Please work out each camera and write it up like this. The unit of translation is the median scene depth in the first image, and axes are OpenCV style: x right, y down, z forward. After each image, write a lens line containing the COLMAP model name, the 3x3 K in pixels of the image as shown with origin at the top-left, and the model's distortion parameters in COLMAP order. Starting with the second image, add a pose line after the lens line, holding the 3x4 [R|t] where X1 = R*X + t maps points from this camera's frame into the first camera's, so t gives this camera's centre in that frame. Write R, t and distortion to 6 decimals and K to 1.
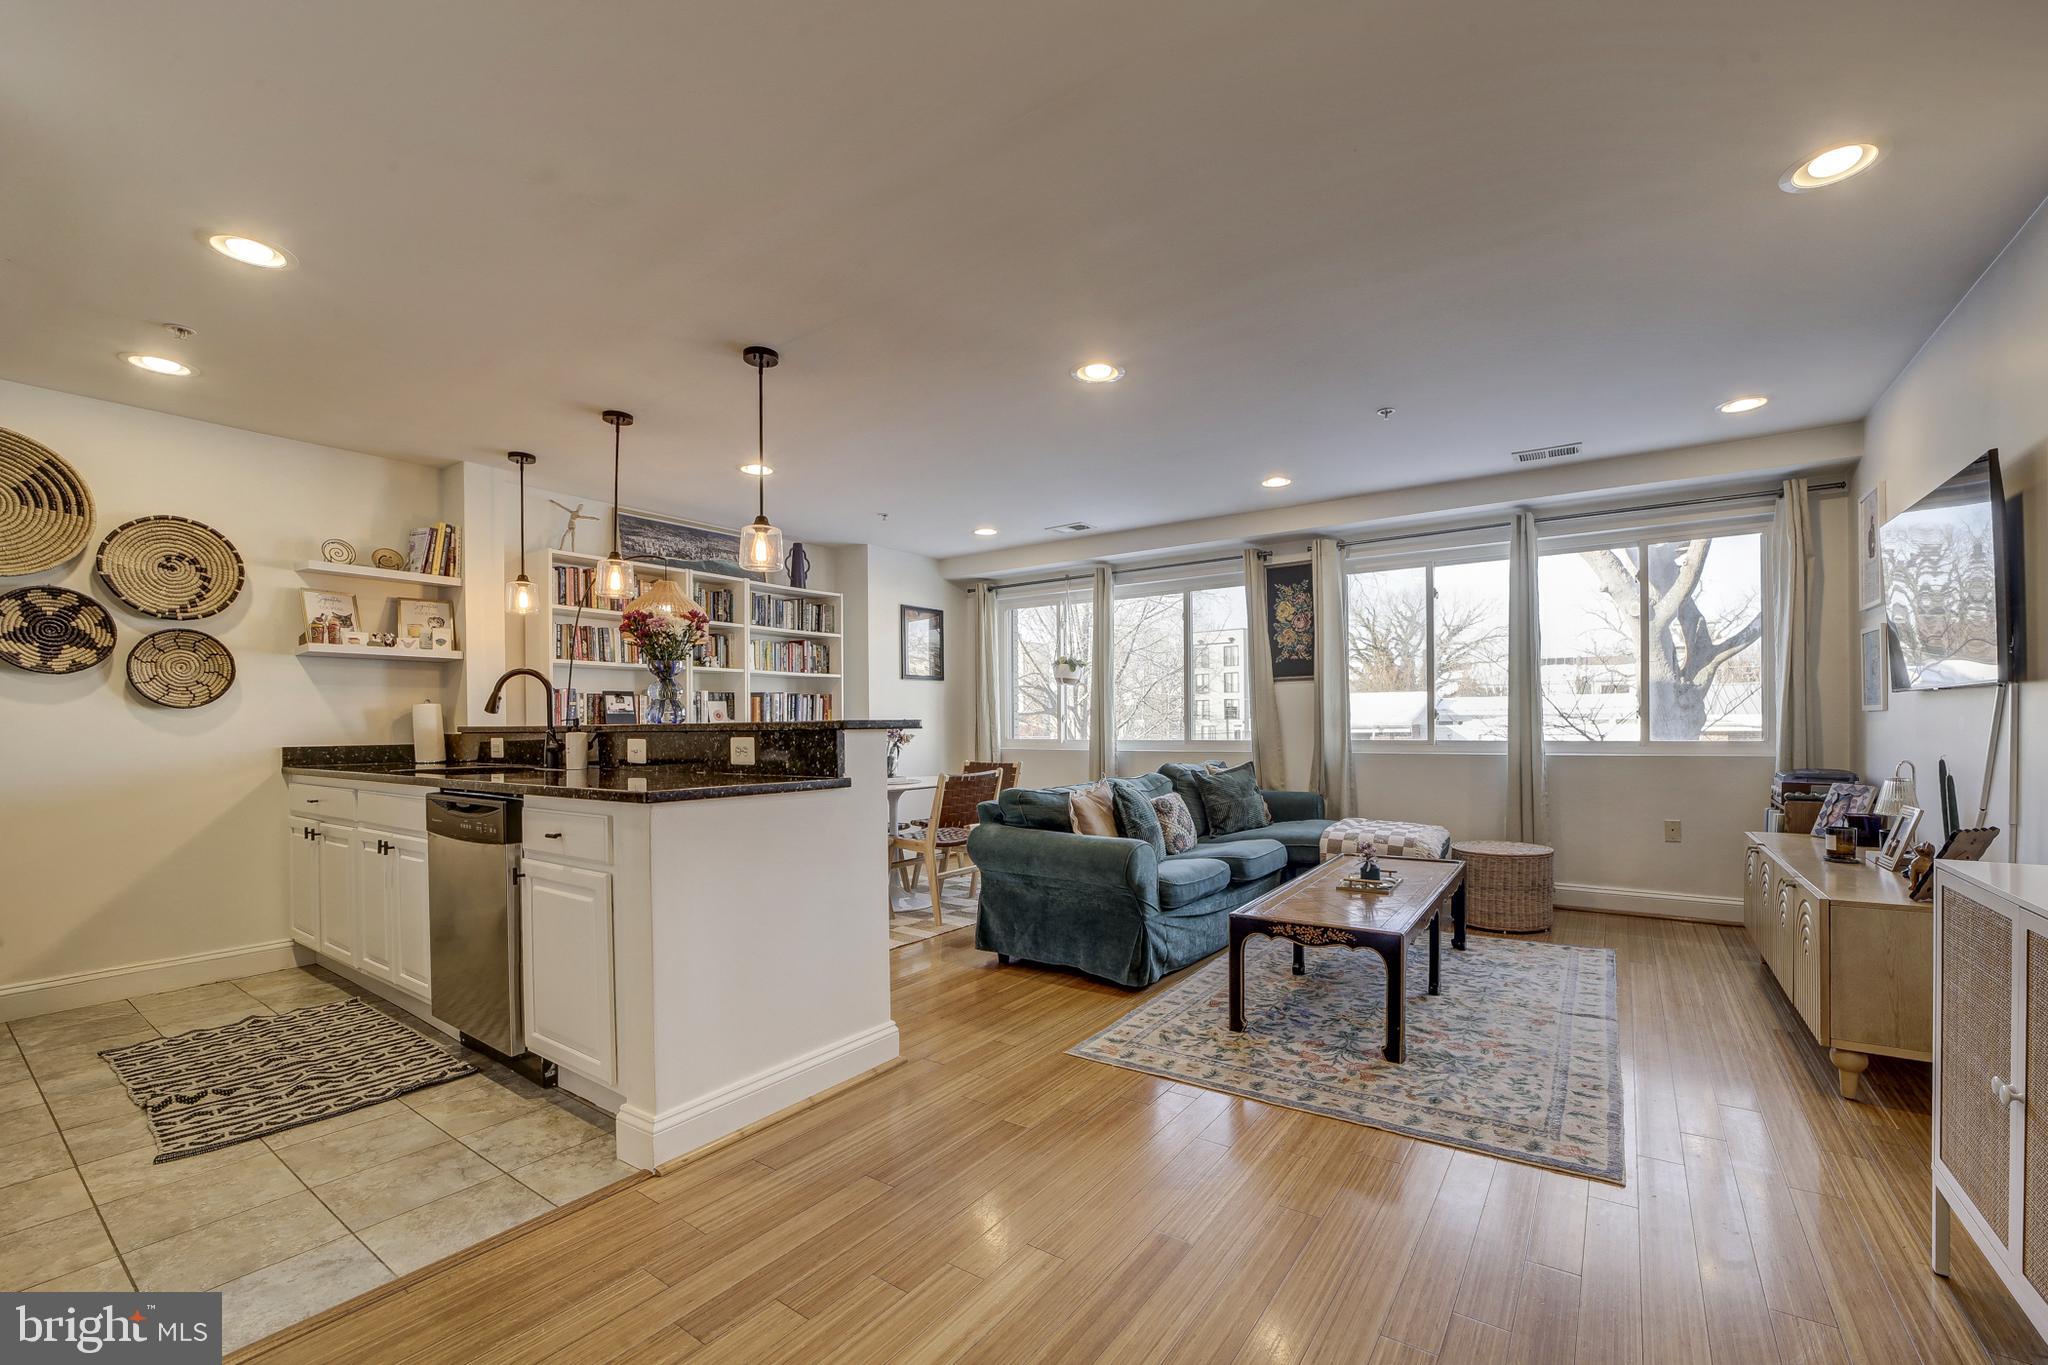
lens RADIAL K [[838.8, 0, 1046.3], [0, 838.8, 731.0], [0, 0, 1]] dist [-0.014302, 0.000166]
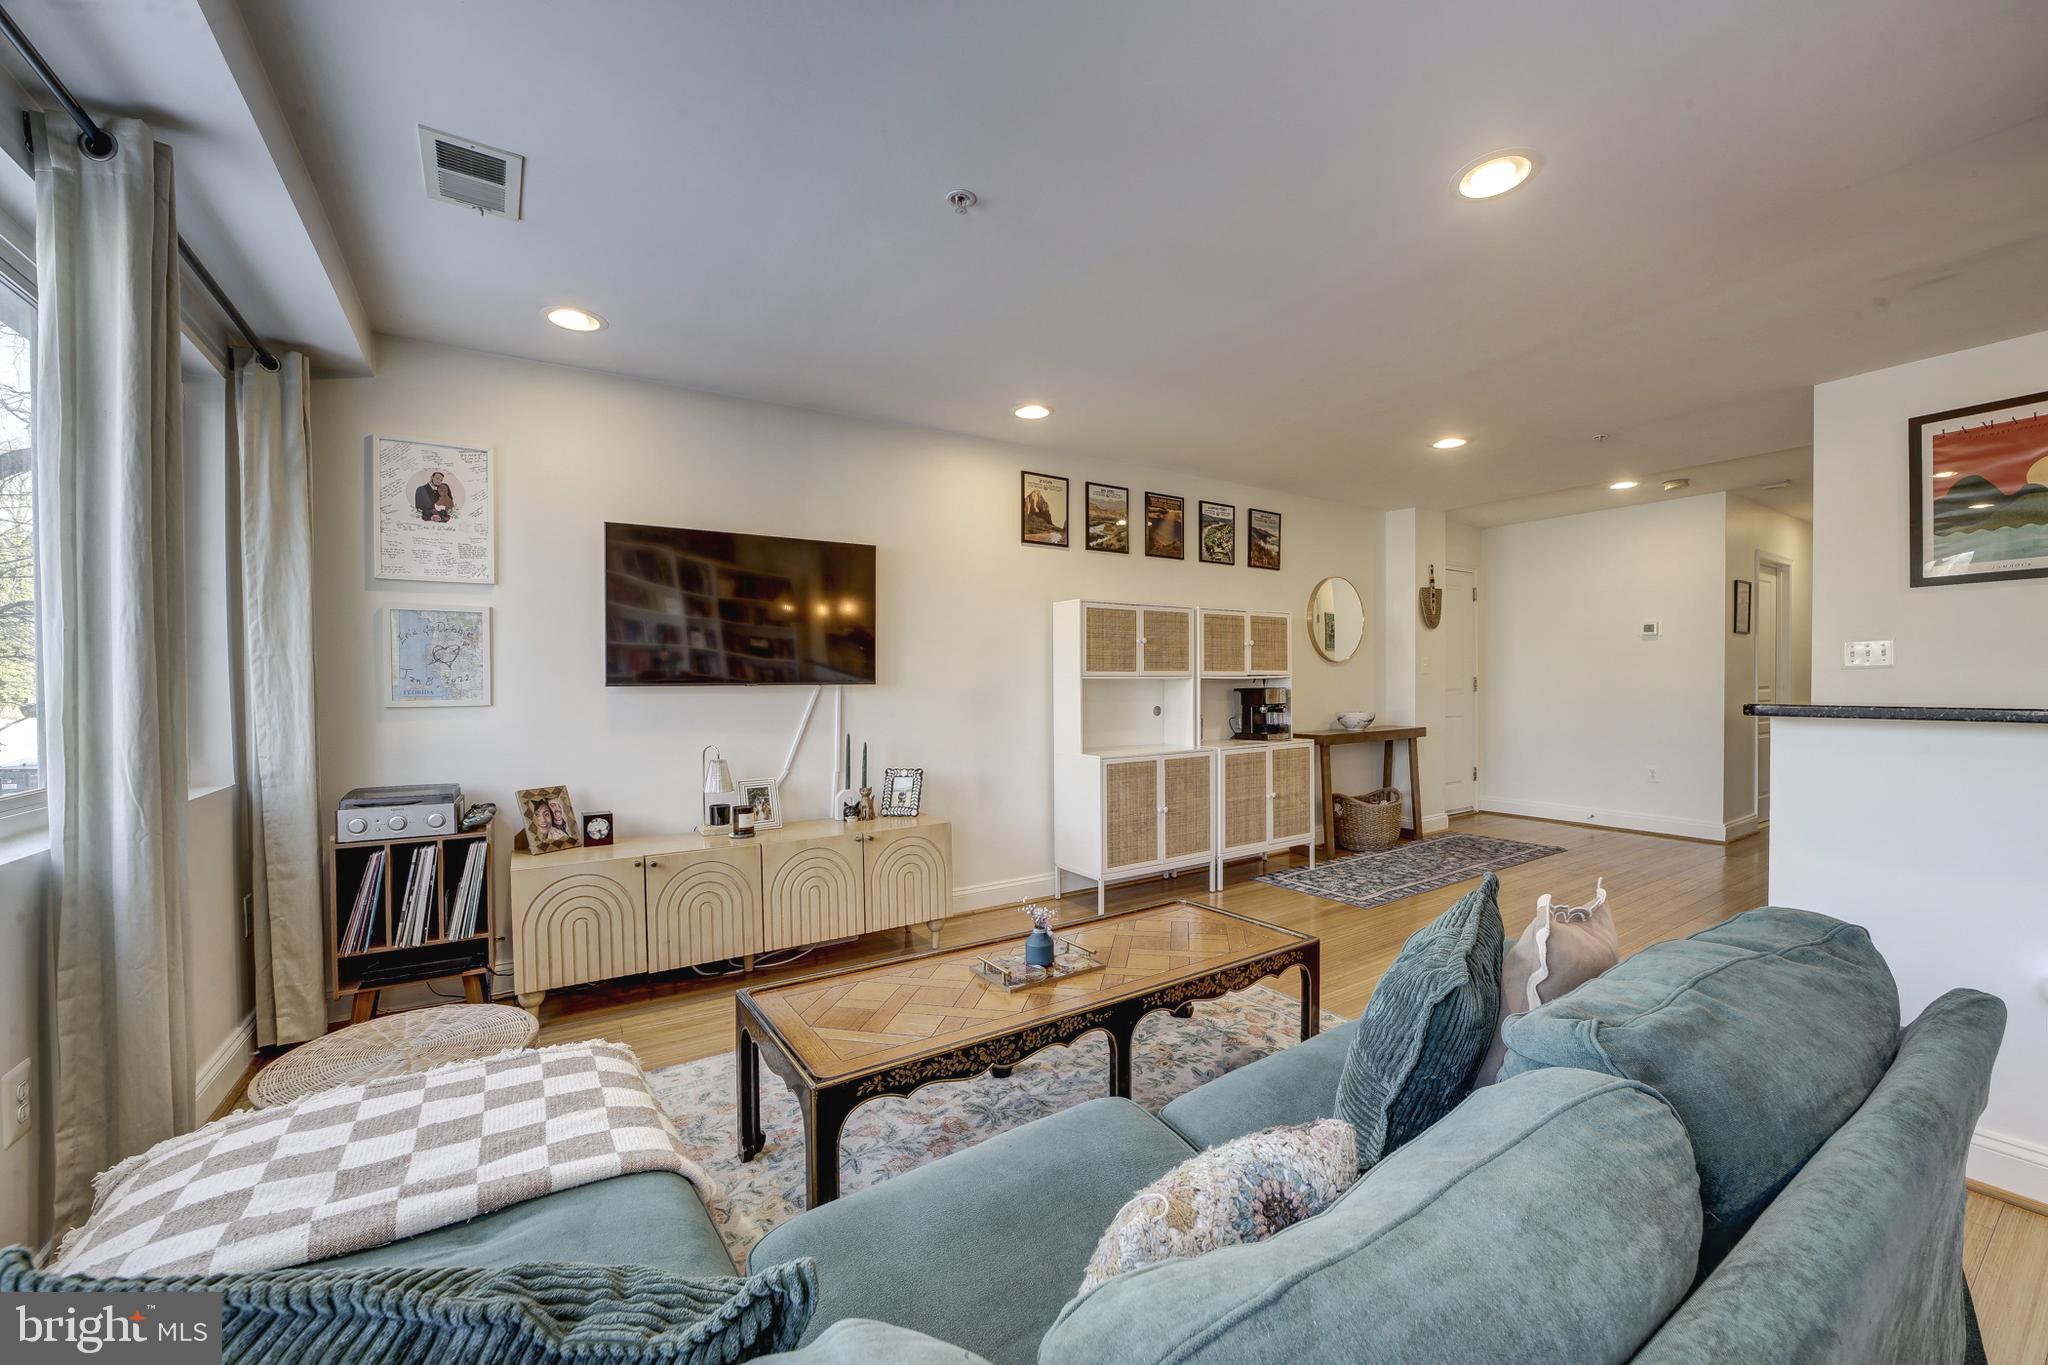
lens RADIAL K [[813.3, 0, 1017.7], [0, 813.3, 691.8], [0, 0, 1]] dist [-0.020205, 0.000391]
pose [[-0.924517, 0.015060, 0.380844, 0.120610], [0.021930, 0.999666, 0.013708, -0.029289], [-0.380510, 0.021025, -0.924538, 1.164345]]
